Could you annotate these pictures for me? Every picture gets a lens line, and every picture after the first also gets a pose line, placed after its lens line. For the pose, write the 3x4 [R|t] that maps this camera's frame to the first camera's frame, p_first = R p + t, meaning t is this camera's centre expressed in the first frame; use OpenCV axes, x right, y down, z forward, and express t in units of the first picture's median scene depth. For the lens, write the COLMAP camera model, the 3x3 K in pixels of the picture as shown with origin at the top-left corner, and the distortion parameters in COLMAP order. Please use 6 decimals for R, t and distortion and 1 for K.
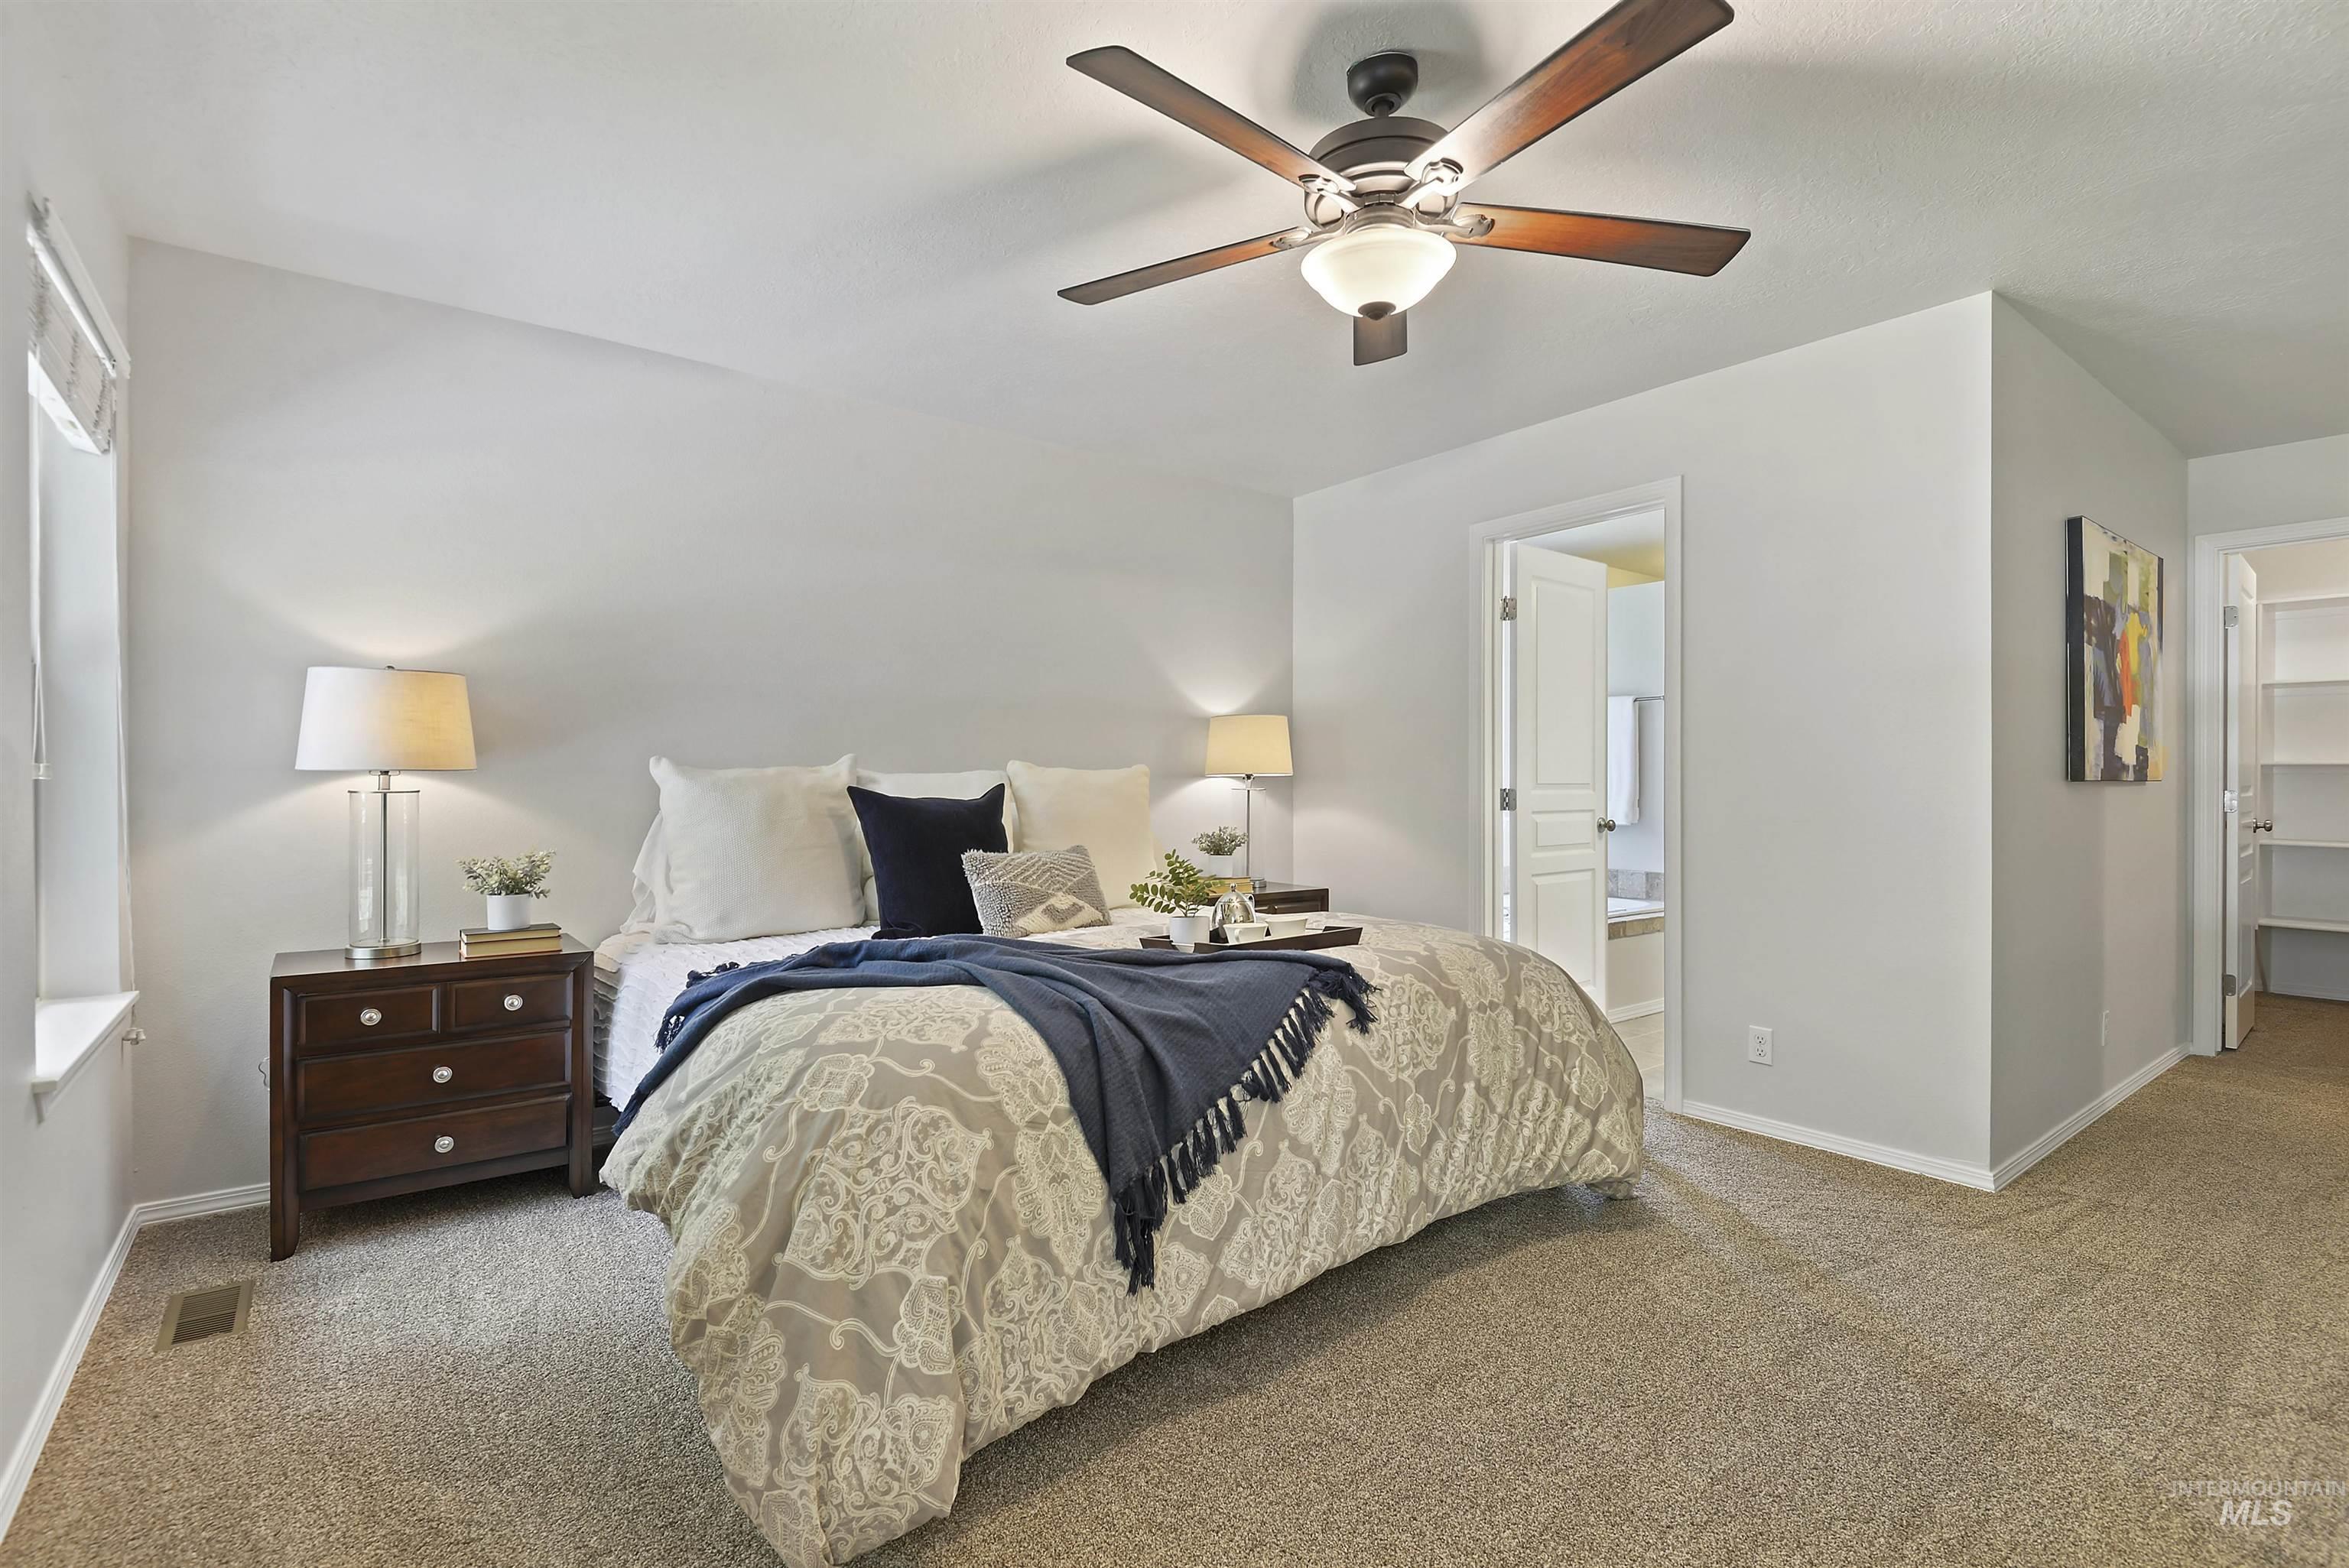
lens RADIAL K [[1072.4, 0, 1155.6], [0, 1072.4, 780.6], [0, 0, 1]] dist [0.009274, -0.009181]
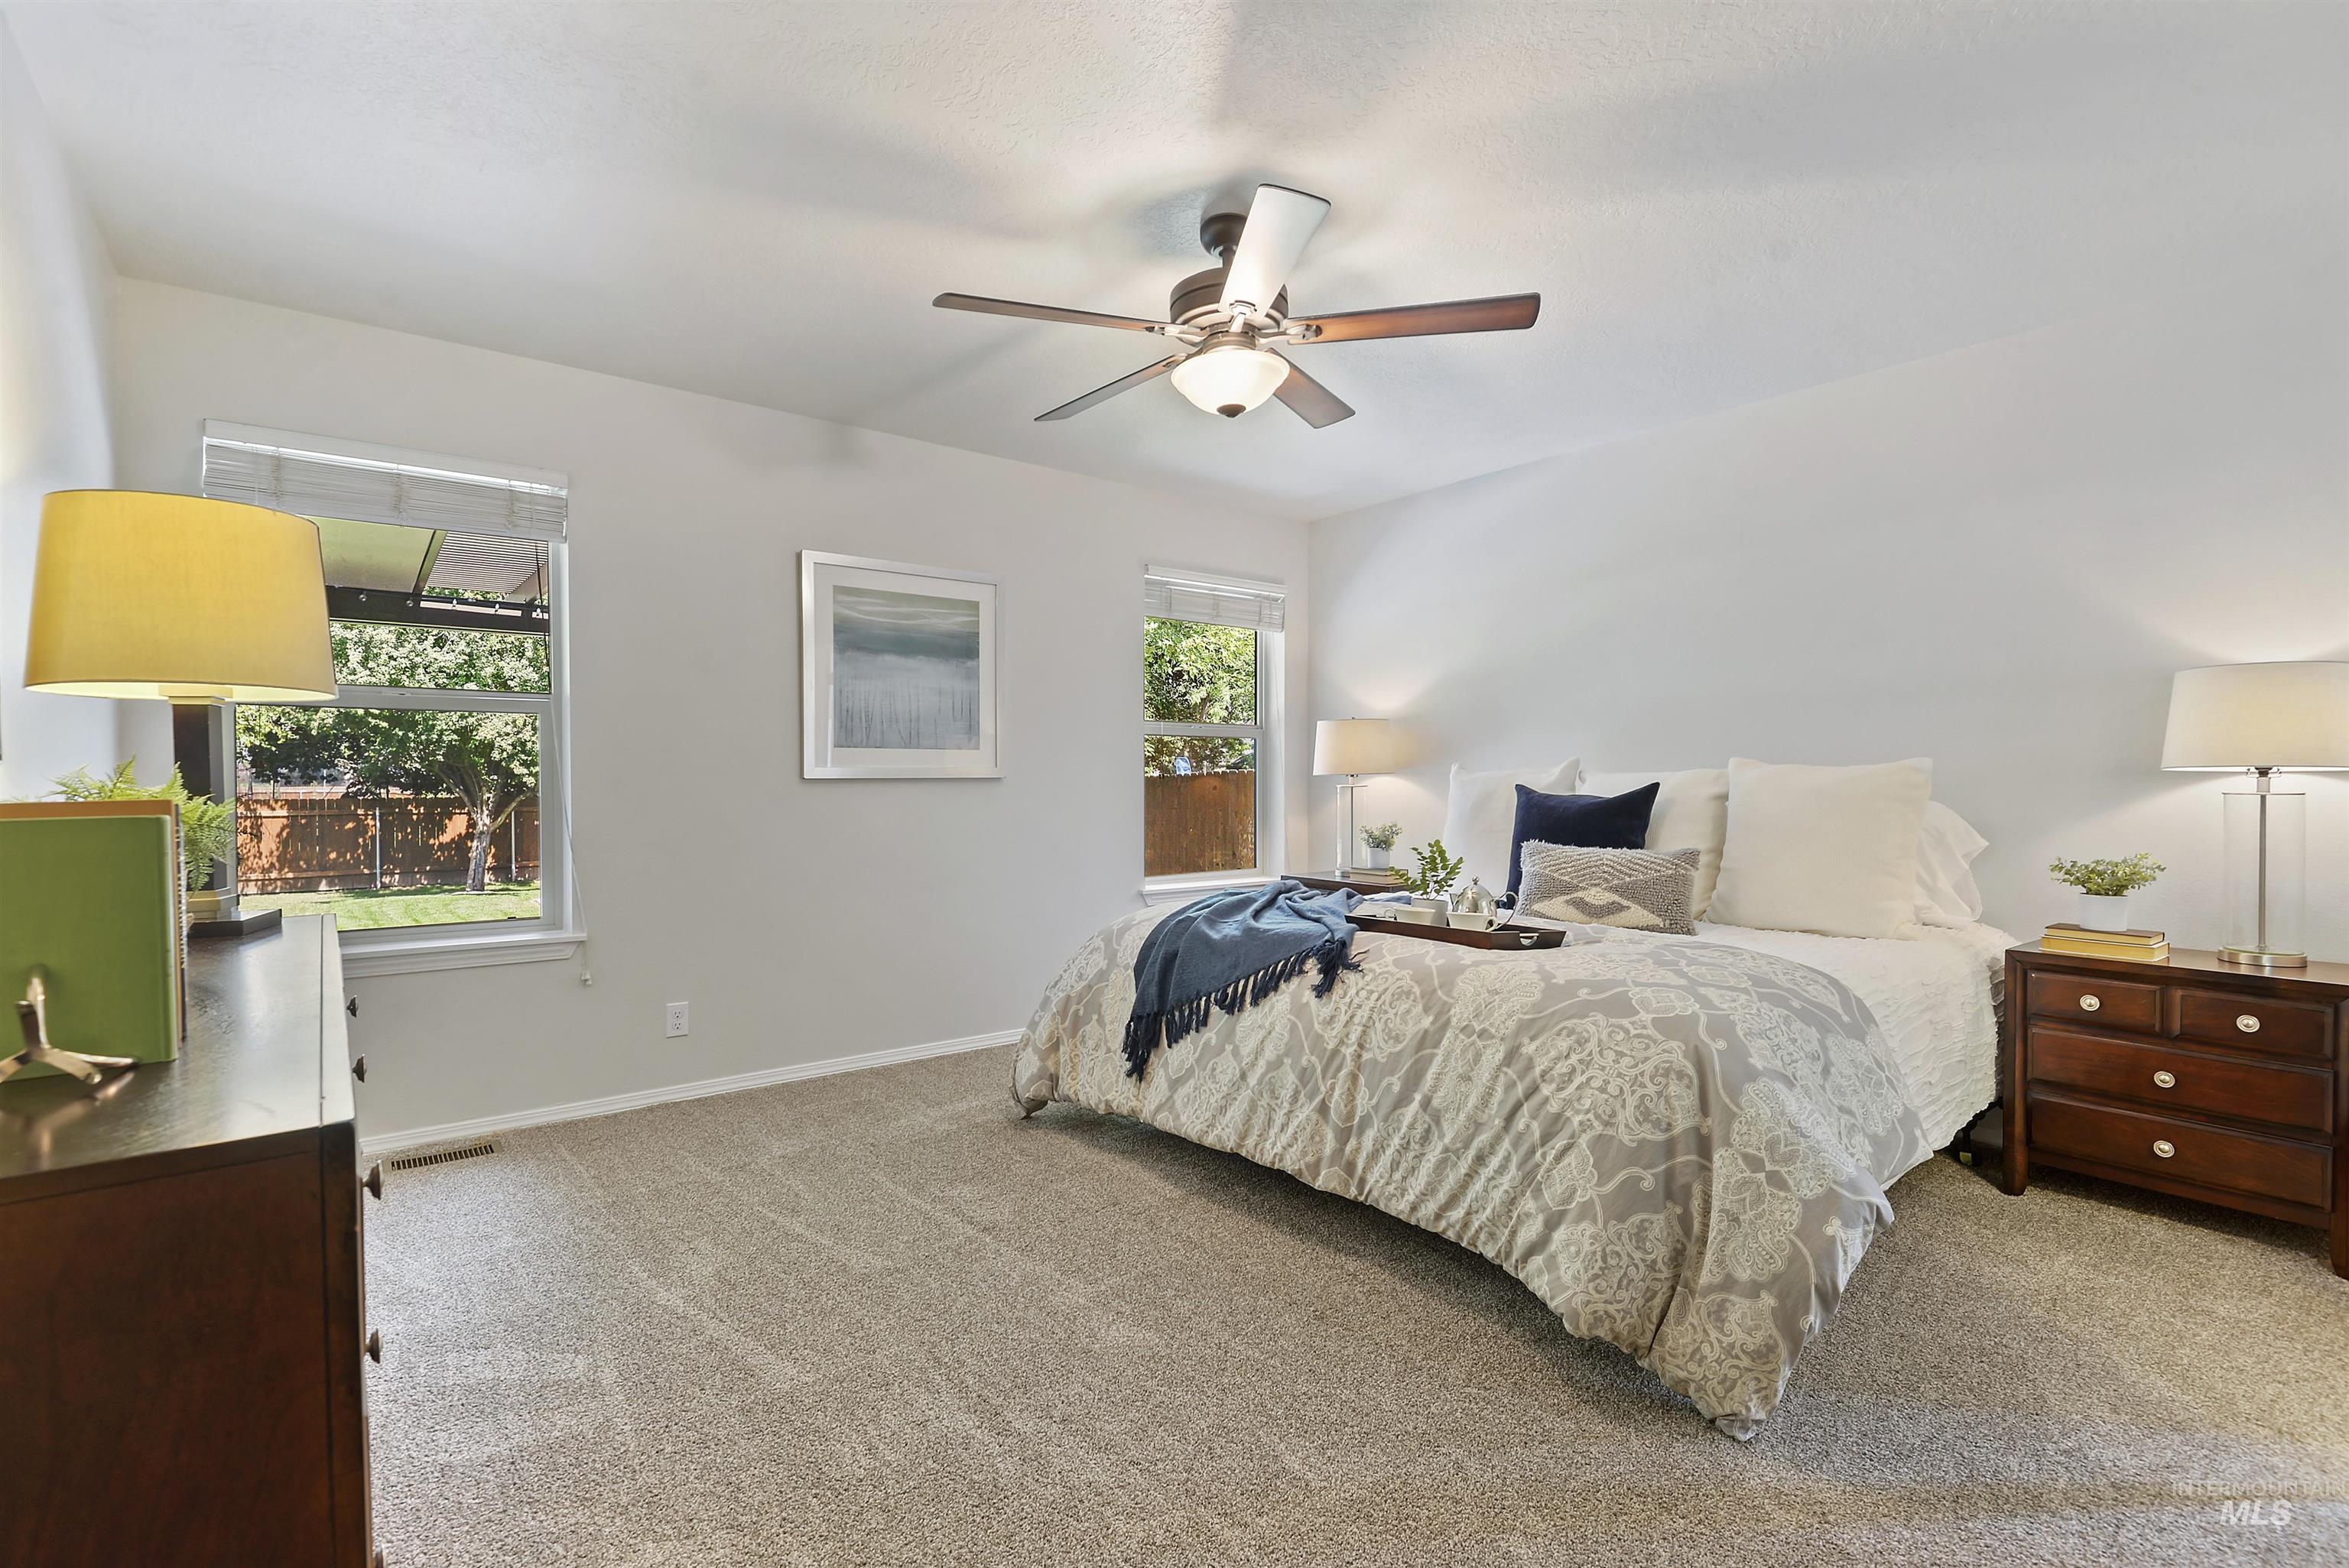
lens RADIAL K [[1072.4, 0, 1190.9], [0, 1072.4, 788.7], [0, 0, 1]] dist [0.009274, -0.009181]
pose [[0.028336, 0.006922, -0.999574, 1.329112], [-0.002344, 0.999974, 0.006858, 0.003926], [0.999596, 0.002149, 0.028352, 0.826042]]
